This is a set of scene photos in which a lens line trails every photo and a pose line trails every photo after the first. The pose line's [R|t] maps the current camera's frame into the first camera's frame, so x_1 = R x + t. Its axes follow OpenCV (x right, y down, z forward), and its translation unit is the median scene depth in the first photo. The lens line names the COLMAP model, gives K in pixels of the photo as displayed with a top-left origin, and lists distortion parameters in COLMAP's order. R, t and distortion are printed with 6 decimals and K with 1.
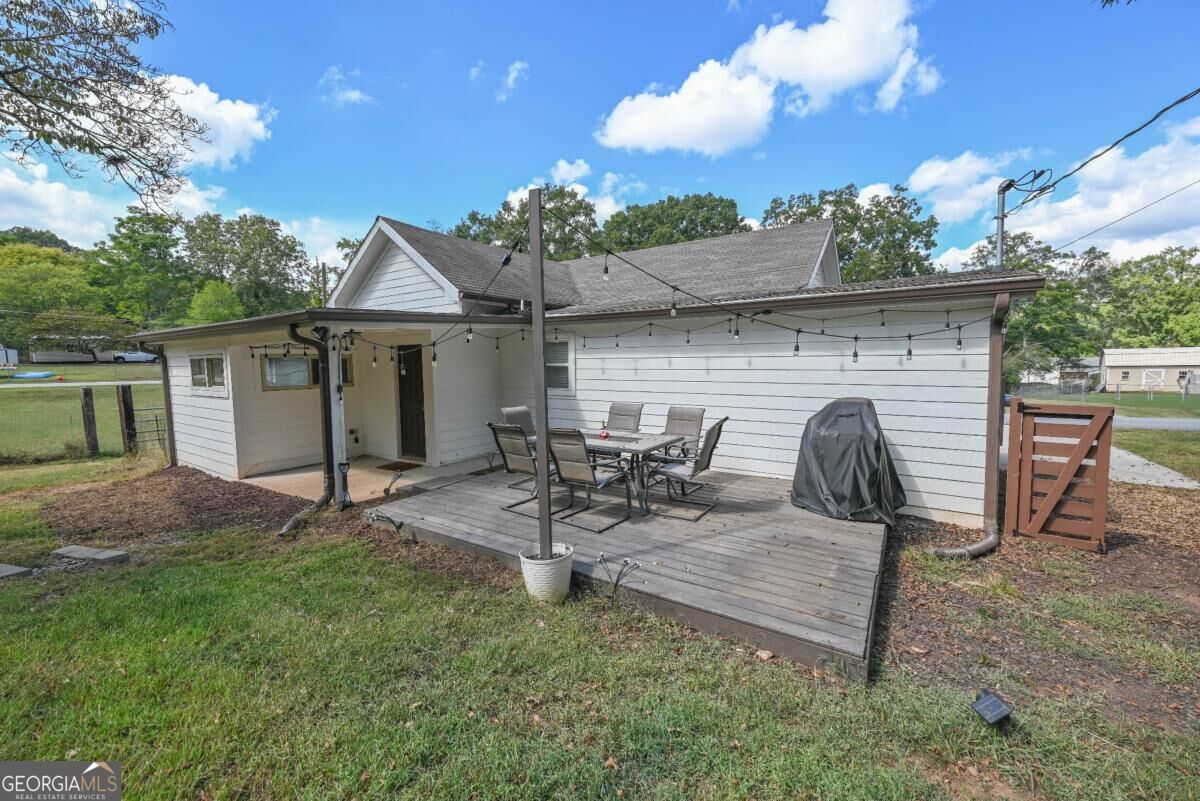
lens RADIAL K [[475.8, 0, 600.0], [0, 475.8, 400.5], [0, 0, 1]] dist [-0.000379, 0.000236]
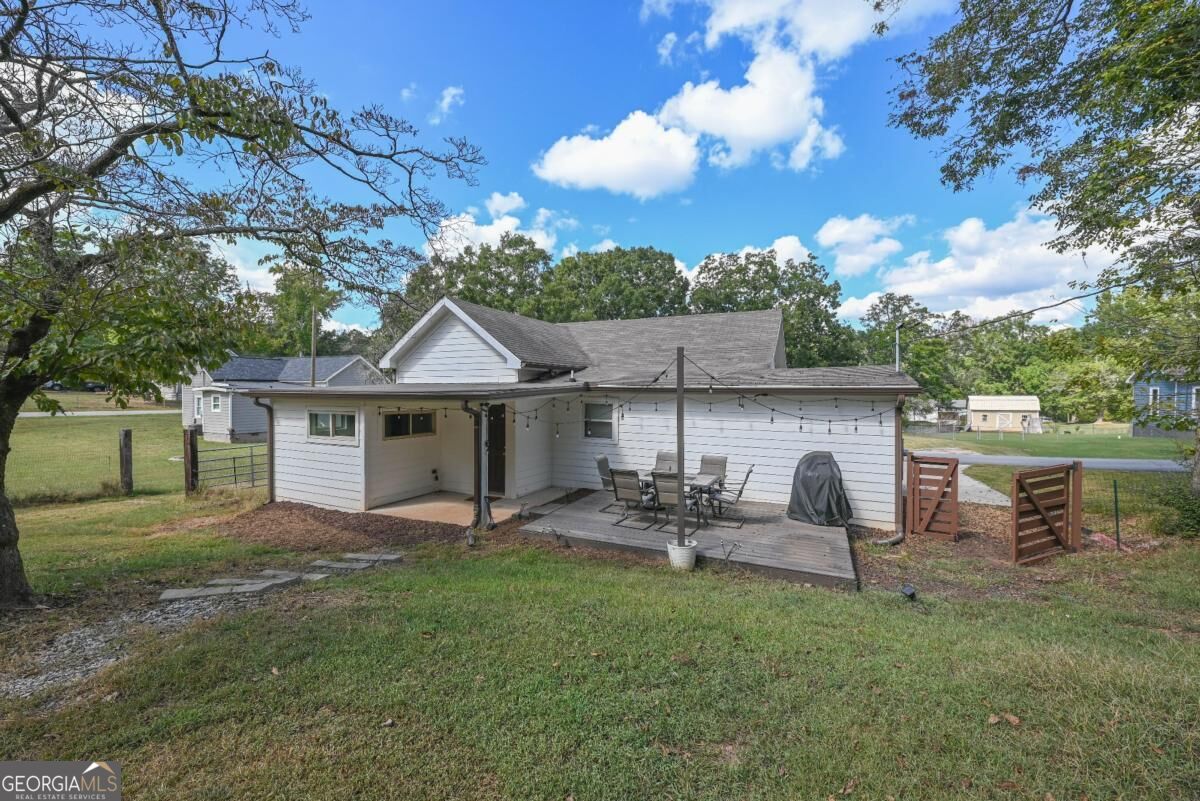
lens RADIAL K [[484.7, 0, 597.7], [0, 484.7, 401.7], [0, 0, 1]] dist [0.000218, -0.000068]
pose [[0.987879, 0.017173, 0.154273, -0.246940], [-0.007711, 0.998063, -0.061724, -0.034444], [-0.155035, 0.059787, 0.986098, -0.270680]]
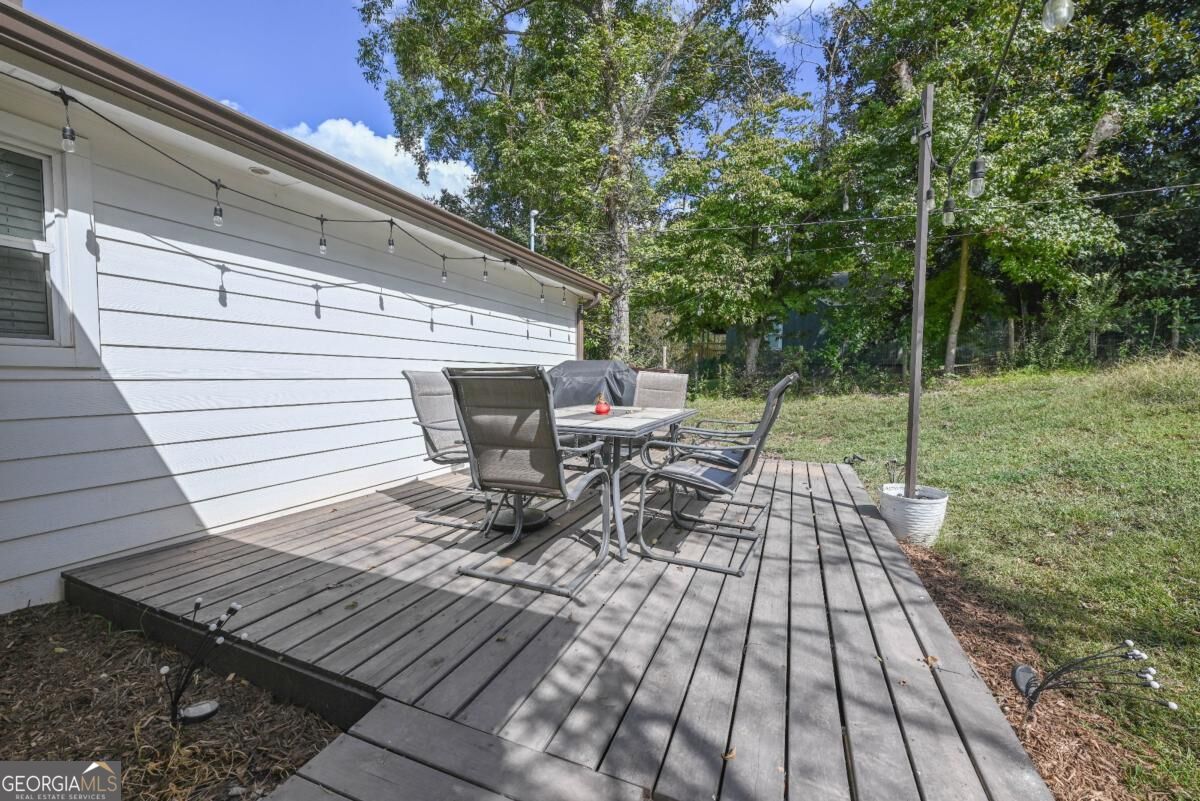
lens RADIAL K [[475.8, 0, 600.0], [0, 475.8, 400.5], [0, 0, 1]] dist [-0.000379, 0.000236]
pose [[-0.201257, -0.043787, 0.978559, -0.303006], [0.074923, 0.995386, 0.059949, 0.012581], [-0.976669, 0.085382, -0.197047, 0.596258]]
